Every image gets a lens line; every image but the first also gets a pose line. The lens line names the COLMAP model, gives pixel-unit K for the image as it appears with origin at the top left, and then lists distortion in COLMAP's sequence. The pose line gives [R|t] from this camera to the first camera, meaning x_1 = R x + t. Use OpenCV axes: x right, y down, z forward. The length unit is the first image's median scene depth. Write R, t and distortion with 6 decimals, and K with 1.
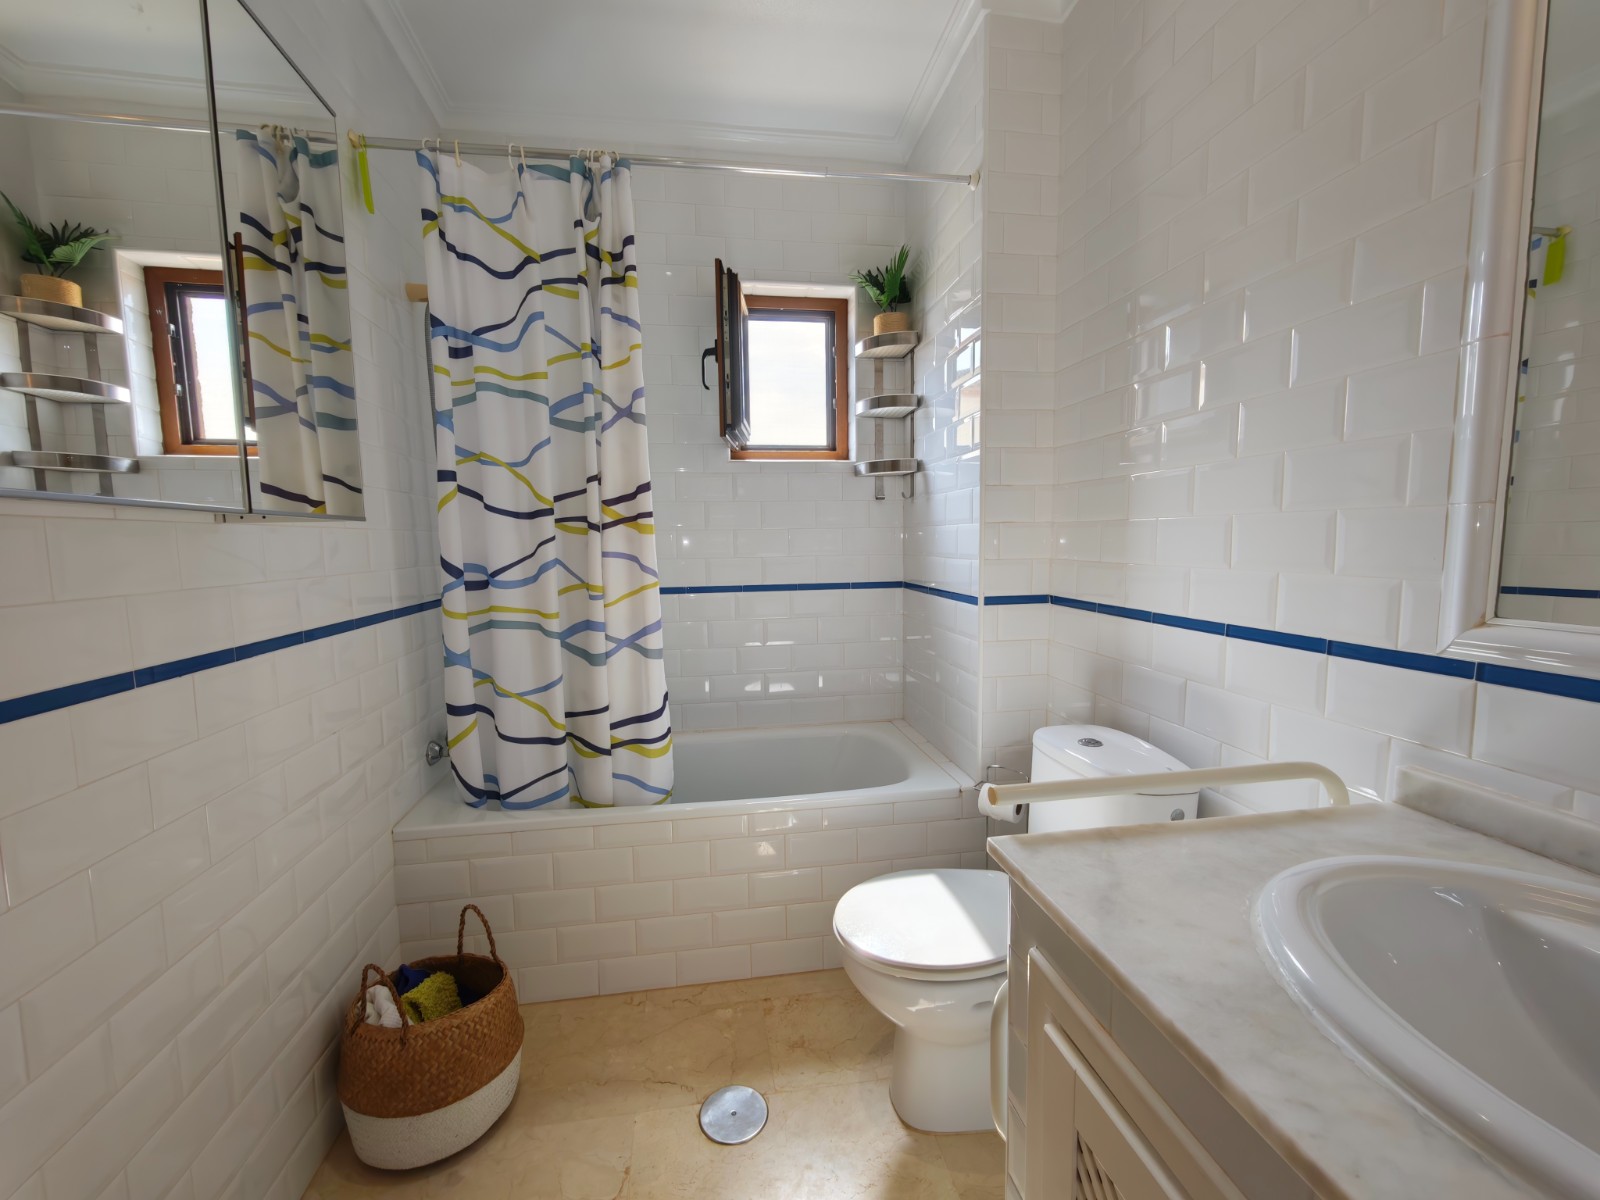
lens RADIAL K [[664.7, 0, 794.9], [0, 664.7, 600.1], [0, 0, 1]] dist [-0.001567, 0.000585]
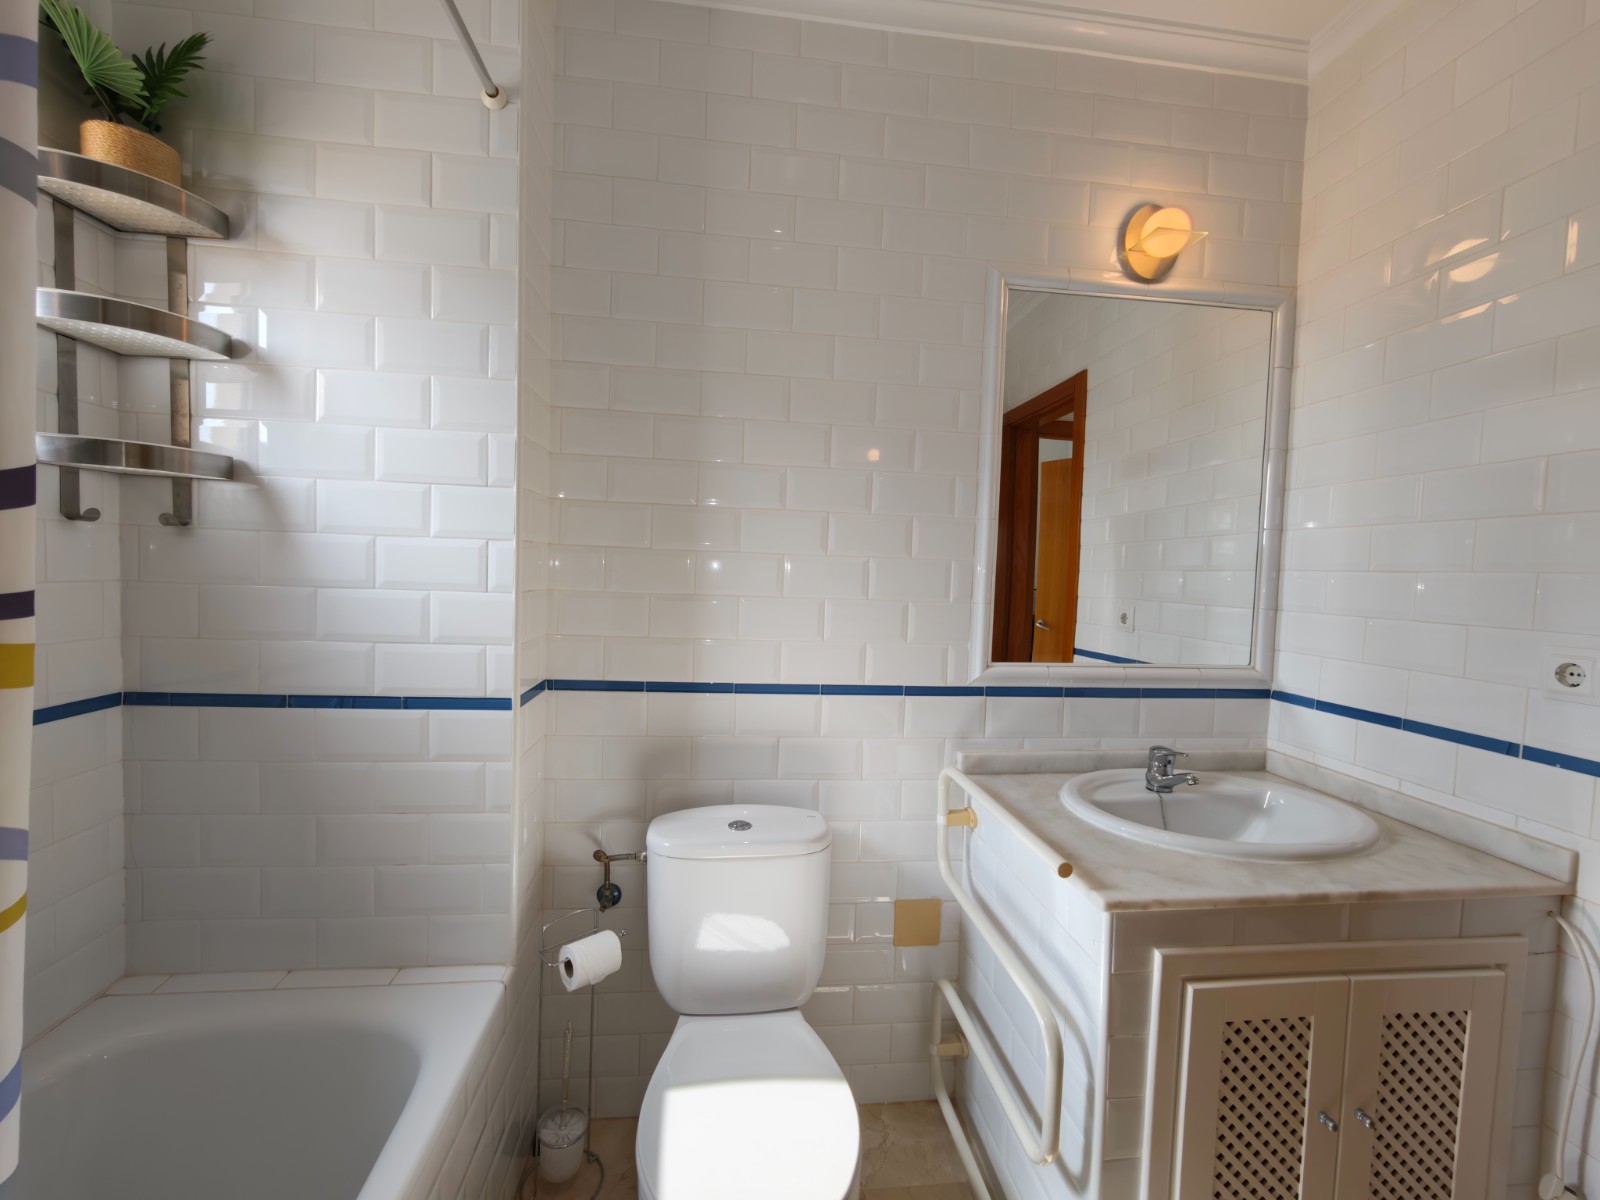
lens RADIAL K [[664.7, 0, 809.5], [0, 664.7, 600.3], [0, 0, 1]] dist [-0.001567, 0.000585]
pose [[0.035837, -0.034455, 0.998764, -0.456424], [0.056680, 0.997867, 0.032390, -0.125664], [-0.997749, 0.055449, 0.037714, 0.735129]]
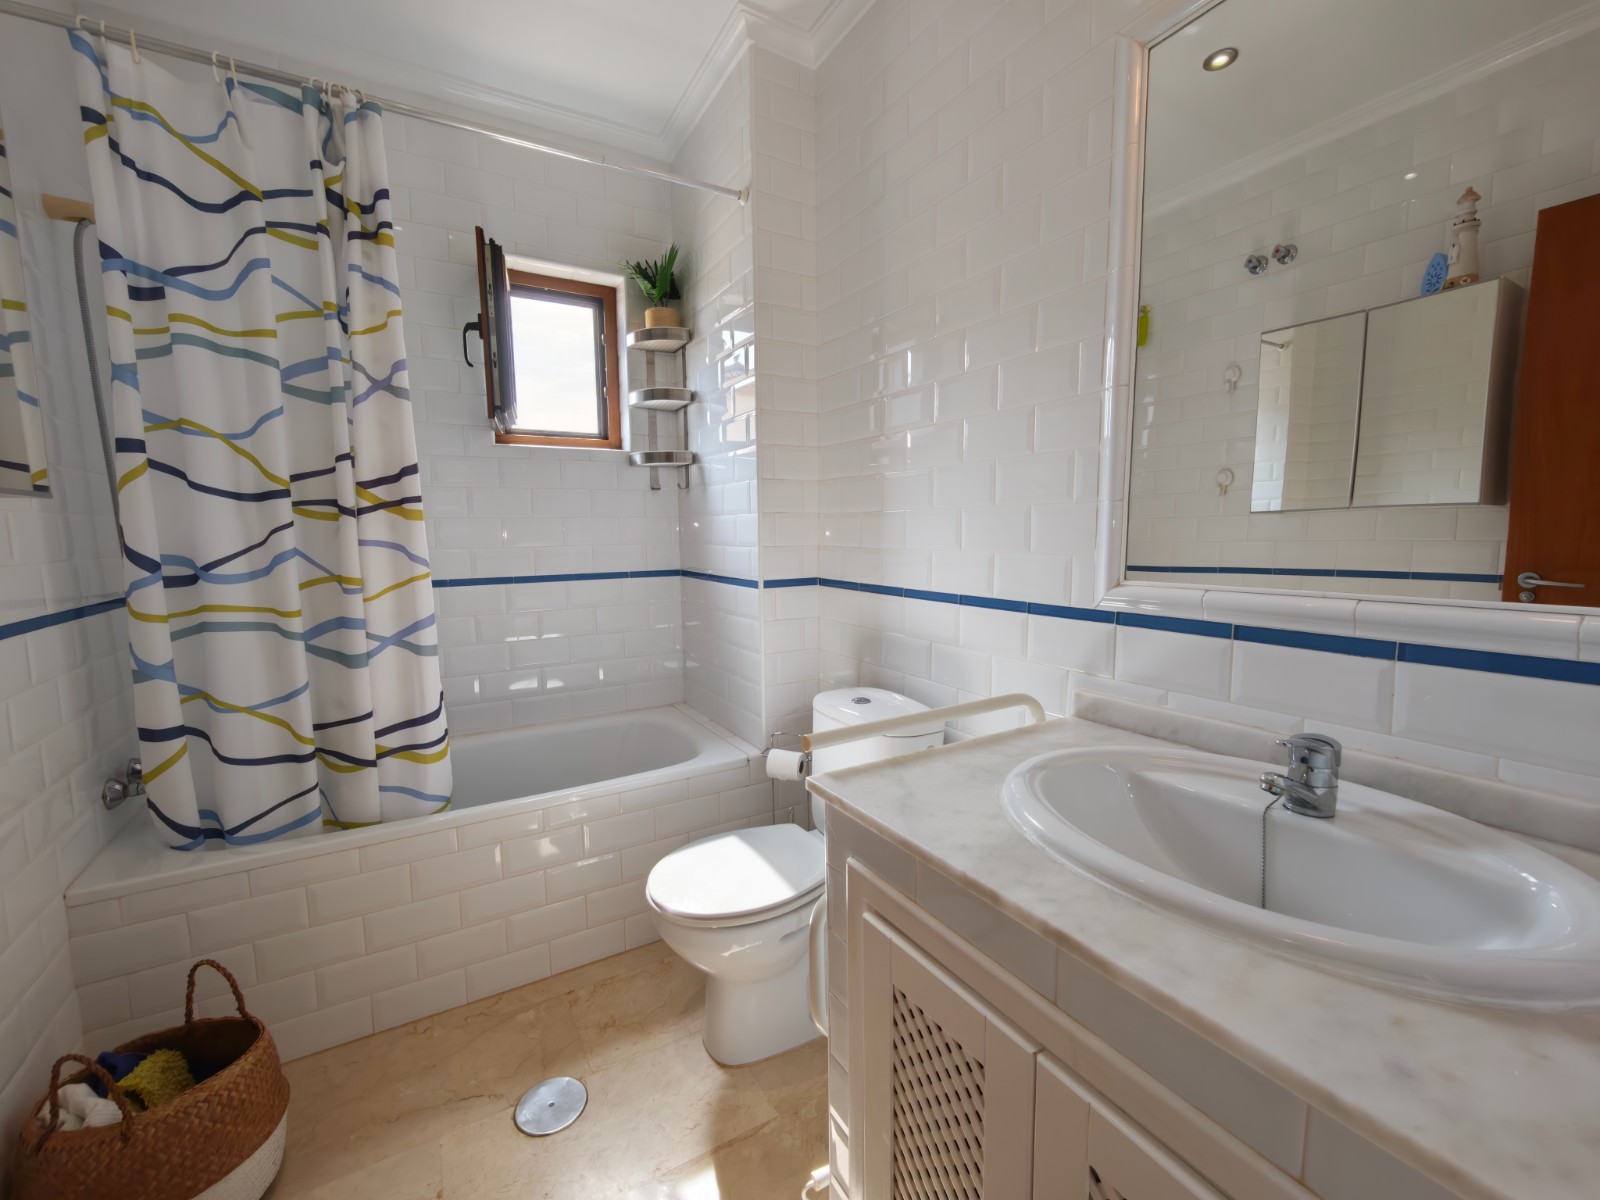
lens RADIAL K [[664.7, 0, 796.4], [0, 664.7, 600.1], [0, 0, 1]] dist [-0.001567, 0.000585]
pose [[0.931069, -0.034862, 0.363173, -0.071621], [0.031270, 0.999387, 0.015768, 0.012884], [-0.363500, -0.003324, 0.931588, -0.045590]]
